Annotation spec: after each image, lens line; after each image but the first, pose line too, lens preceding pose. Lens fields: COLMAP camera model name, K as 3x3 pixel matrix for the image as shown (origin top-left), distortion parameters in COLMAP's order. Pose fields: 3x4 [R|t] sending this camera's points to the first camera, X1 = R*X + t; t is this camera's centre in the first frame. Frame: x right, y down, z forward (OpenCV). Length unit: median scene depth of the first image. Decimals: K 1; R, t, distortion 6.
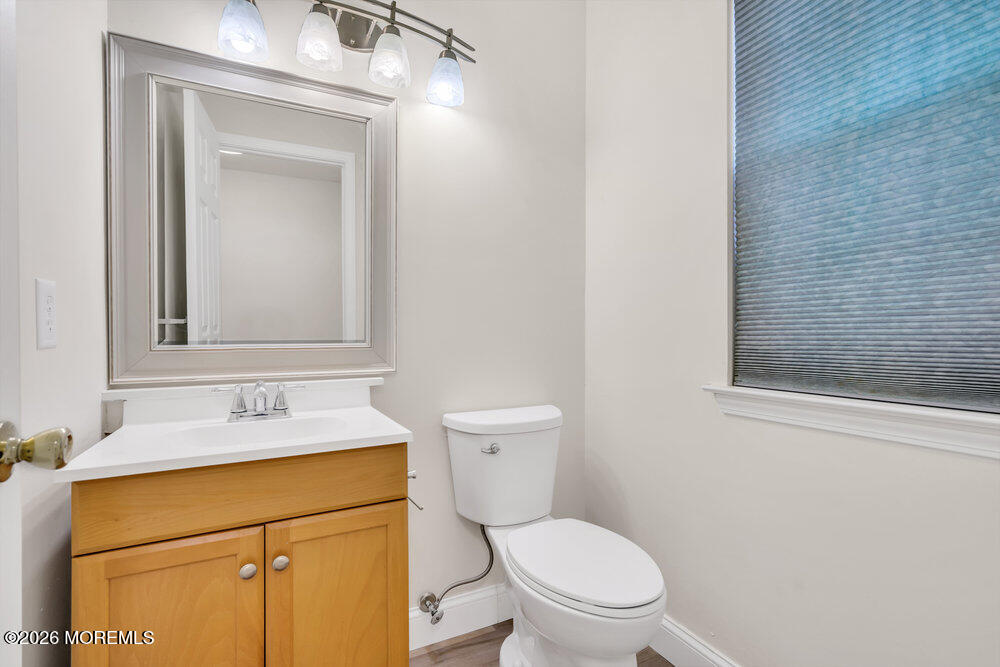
lens RADIAL K [[464.8, 0, 500.0], [0, 464.8, 333.5], [0, 0, 1]] dist [0.000831, 0.000135]
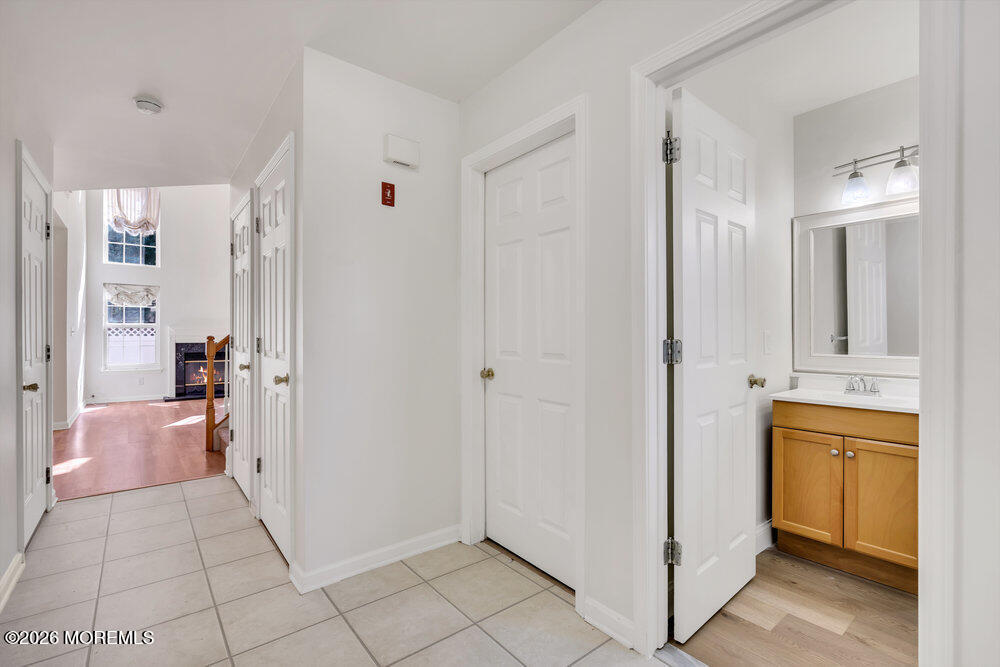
lens RADIAL K [[452.9, 0, 500.0], [0, 452.9, 333.5], [0, 0, 1]] dist [0.000288, 0.000005]
pose [[0.202855, 0.005480, -0.979193, 1.216745], [-0.000813, 0.999985, 0.005427, -0.093482], [0.979208, -0.000305, 0.202856, -1.008506]]
